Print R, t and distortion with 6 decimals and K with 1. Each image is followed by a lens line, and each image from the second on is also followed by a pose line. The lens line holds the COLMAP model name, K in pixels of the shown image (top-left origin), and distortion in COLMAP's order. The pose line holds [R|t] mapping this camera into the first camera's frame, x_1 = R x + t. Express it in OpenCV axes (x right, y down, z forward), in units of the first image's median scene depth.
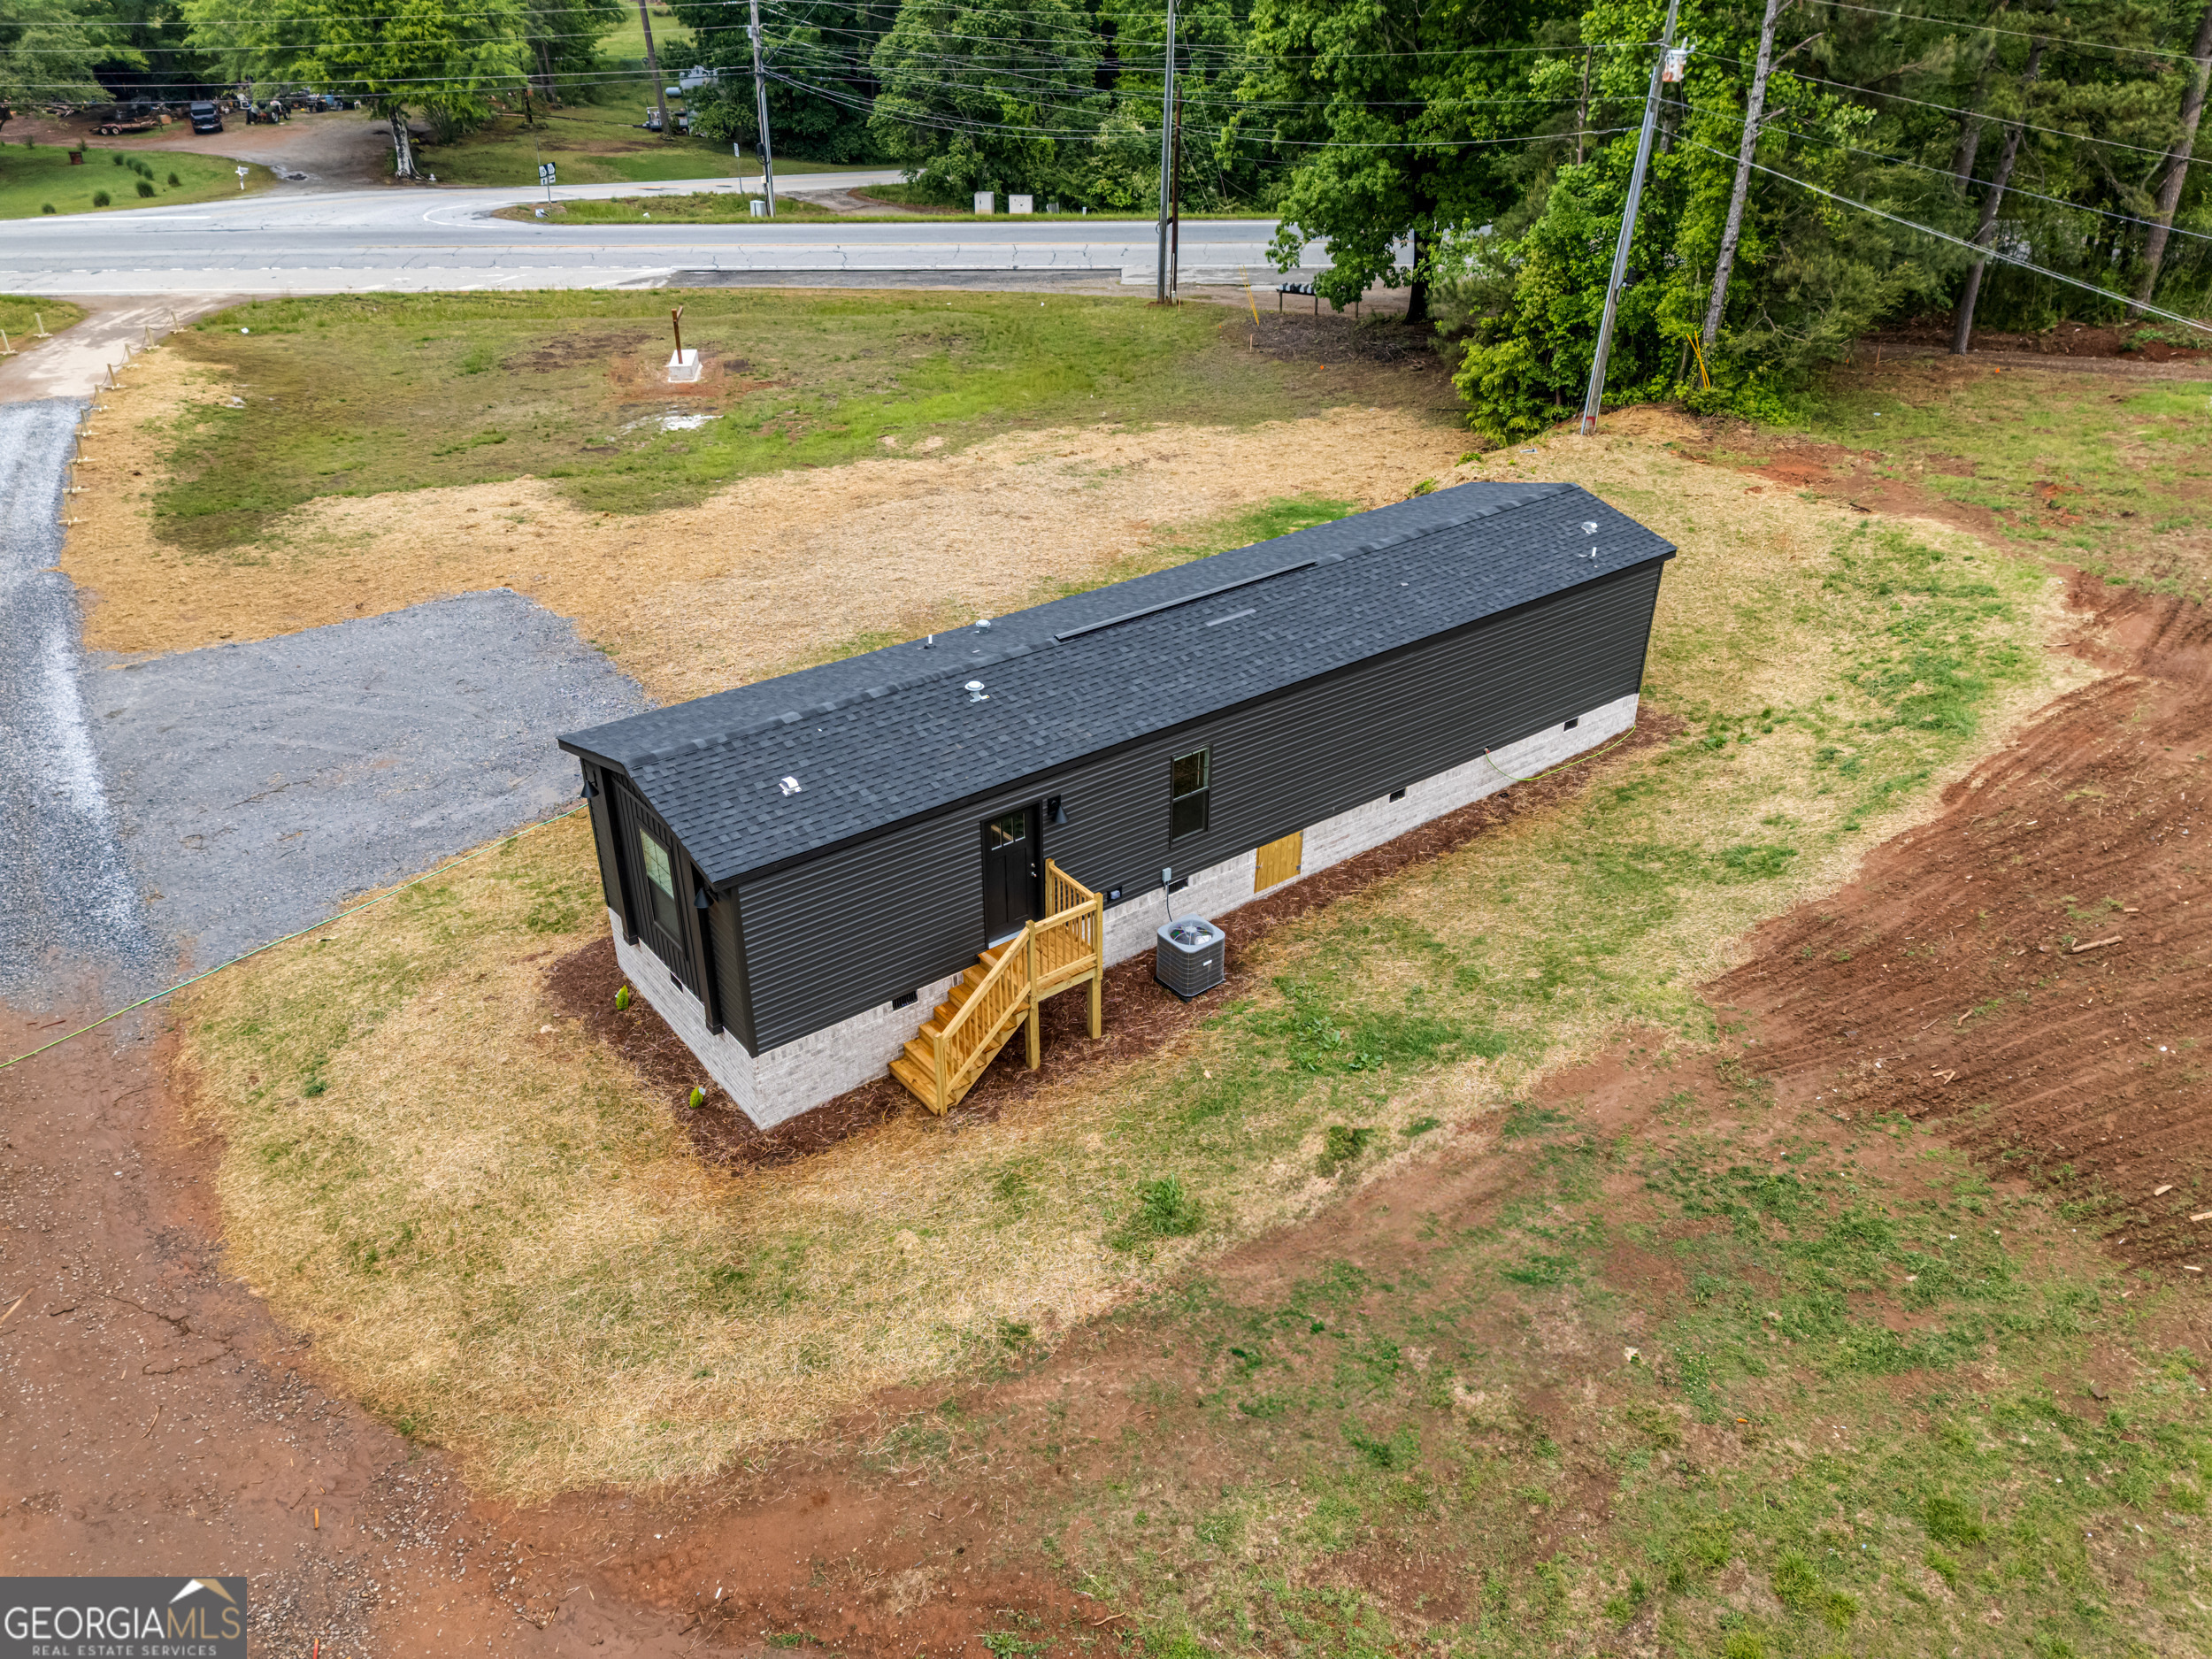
lens RADIAL K [[1601.1, 0, 1098.4], [0, 1601.1, 826.4], [0, 0, 1]] dist [0.099979, -0.117698]
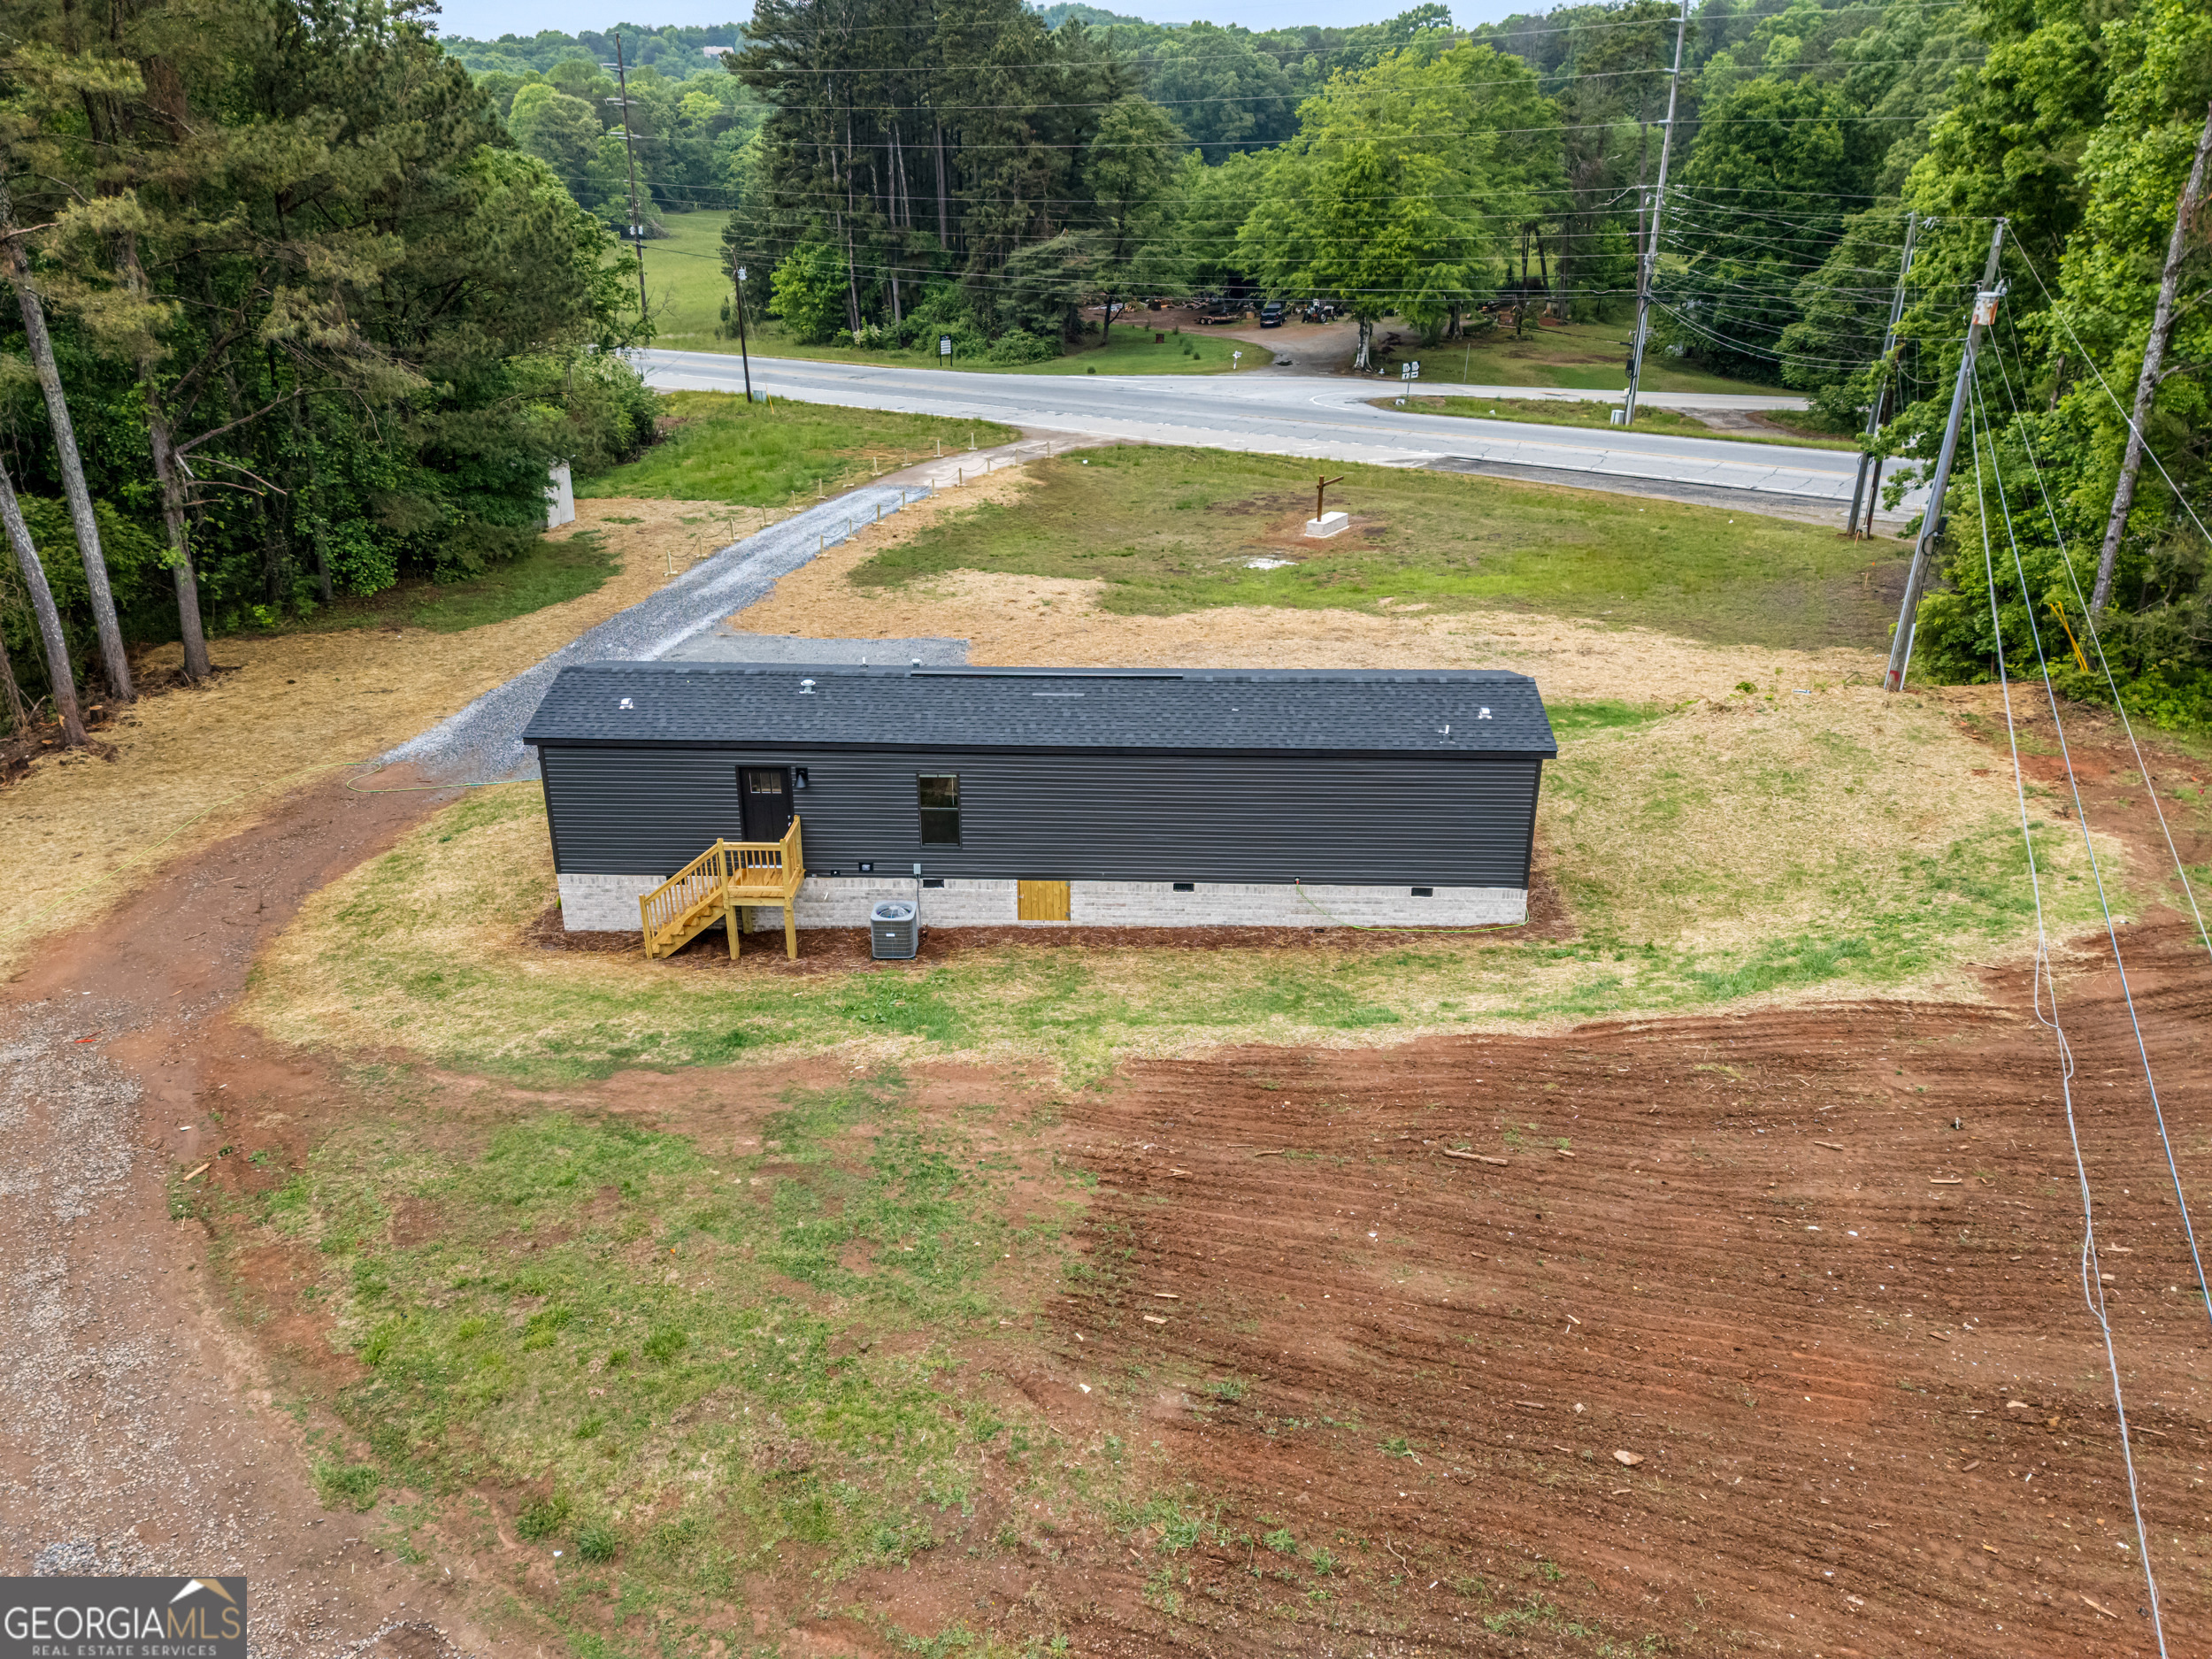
lens RADIAL K [[1601.1, 0, 1098.4], [0, 1601.1, 826.4], [0, 0, 1]] dist [0.099979, -0.117698]
pose [[0.769692, 0.245968, -0.589129, 0.551680], [-0.314558, 0.949124, -0.014697, -0.017185], [0.555542, 0.196627, 0.807905, 0.034522]]
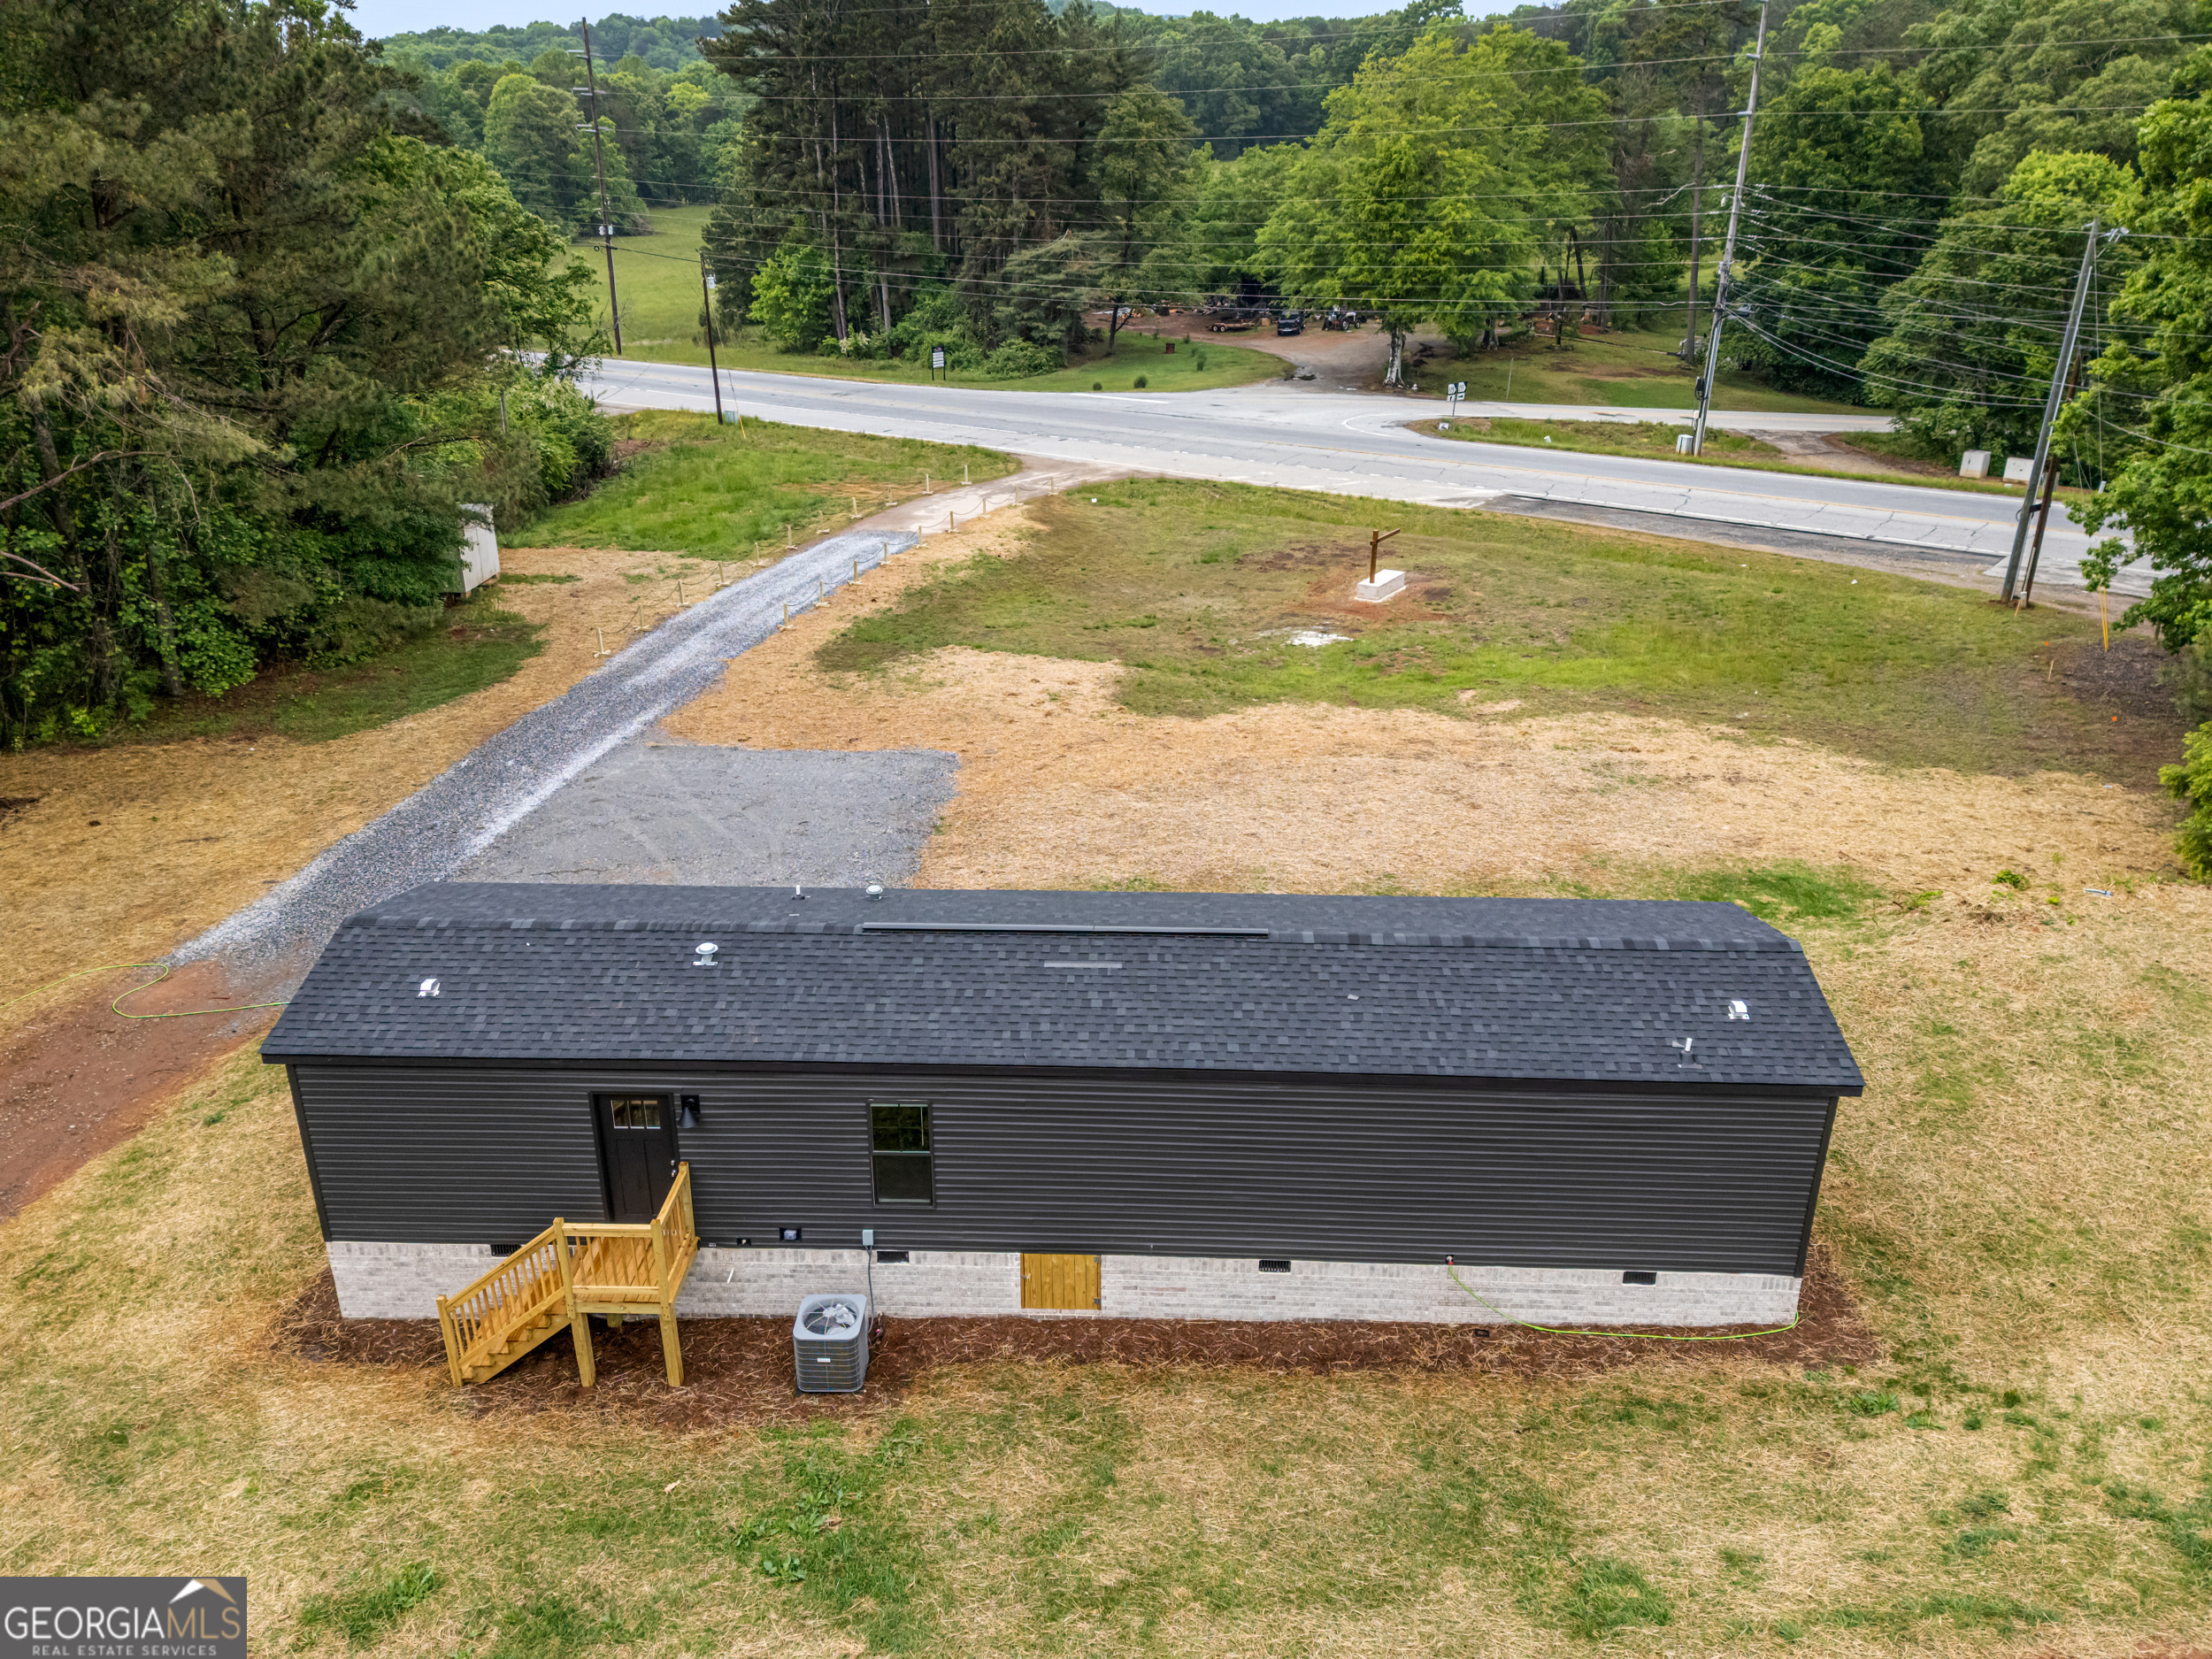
lens RADIAL K [[1605.7, 0, 1100.2], [0, 1605.7, 830.3], [0, 0, 1]] dist [0.092247, -0.098929]
pose [[0.771007, 0.248778, -0.586224, 0.356887], [-0.314478, 0.949203, -0.010788, -0.123179], [0.553762, 0.192672, 0.810077, 0.216757]]
